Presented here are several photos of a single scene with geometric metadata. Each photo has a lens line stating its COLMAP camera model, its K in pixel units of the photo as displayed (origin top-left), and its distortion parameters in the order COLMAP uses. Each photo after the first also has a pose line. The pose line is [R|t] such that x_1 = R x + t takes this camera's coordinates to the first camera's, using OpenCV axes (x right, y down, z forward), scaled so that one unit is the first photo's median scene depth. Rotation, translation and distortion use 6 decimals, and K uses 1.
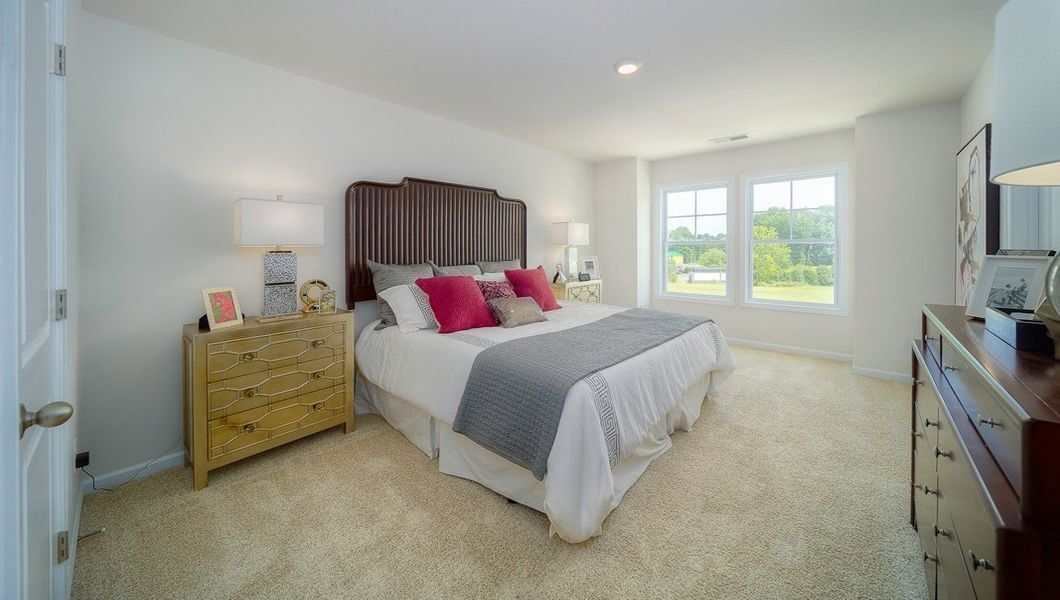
lens RADIAL K [[373.4, 0, 528.9], [0, 373.4, 246.0], [0, 0, 1]] dist [-0.001243, 0.000058]
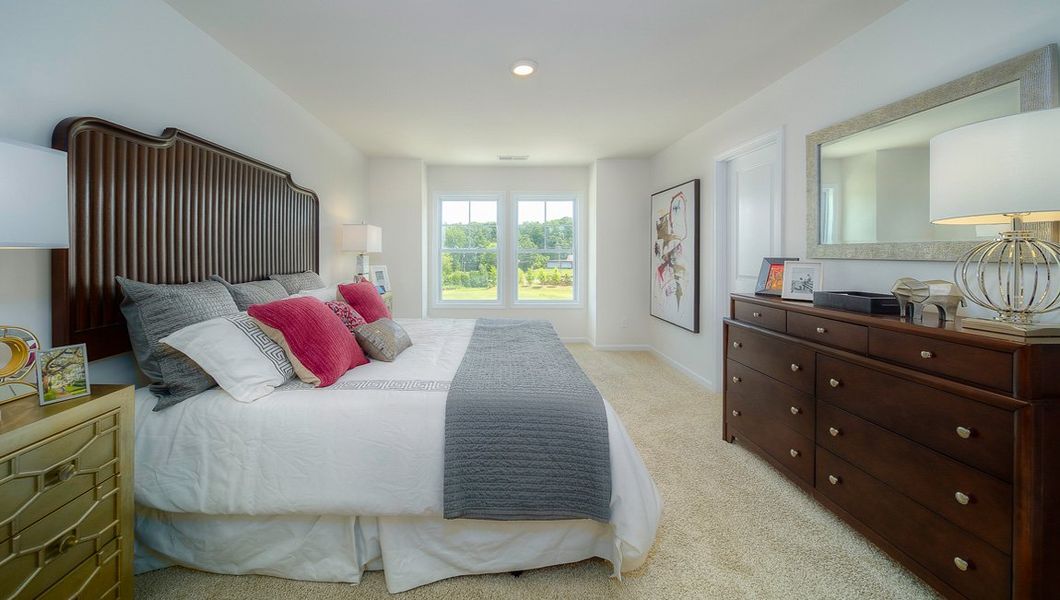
lens RADIAL K [[385.2, 0, 490.2], [0, 385.2, 259.5], [0, 0, 1]] dist [0.001231, -0.000041]
pose [[0.743316, -0.001678, 0.668938, -0.343330], [-0.007525, 0.999913, 0.010869, 0.003699], [-0.668898, -0.013113, 0.743238, 0.234569]]
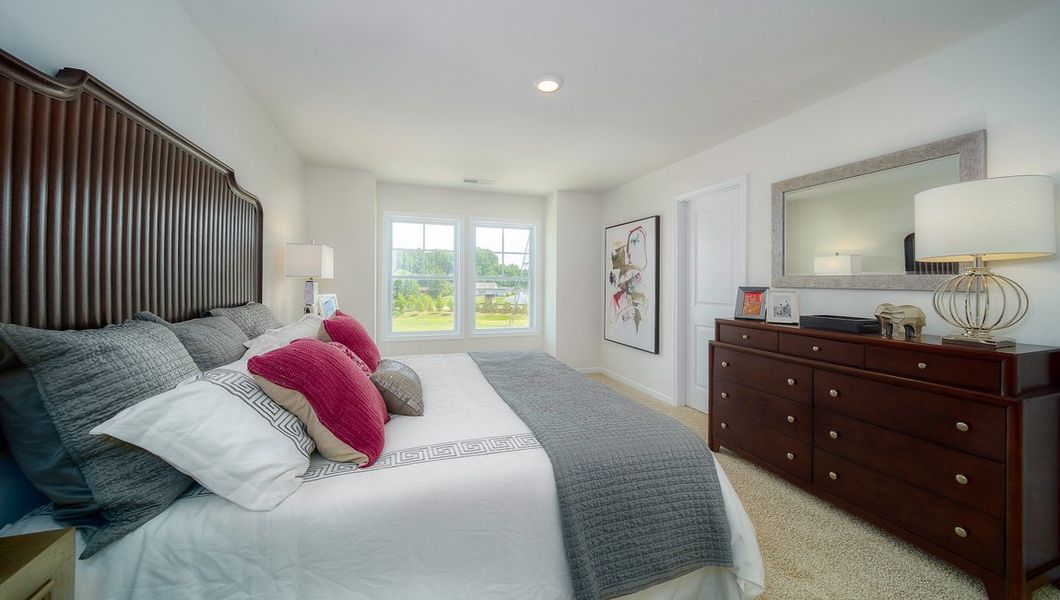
lens RADIAL K [[373.4, 0, 525.9], [0, 373.4, 283.8], [0, 0, 1]] dist [-0.001243, 0.000058]
pose [[0.478888, 0.007081, 0.877847, -0.407205], [-0.013407, 0.999910, -0.000751, 0.005223], [-0.877773, -0.011409, 0.478940, 0.450800]]
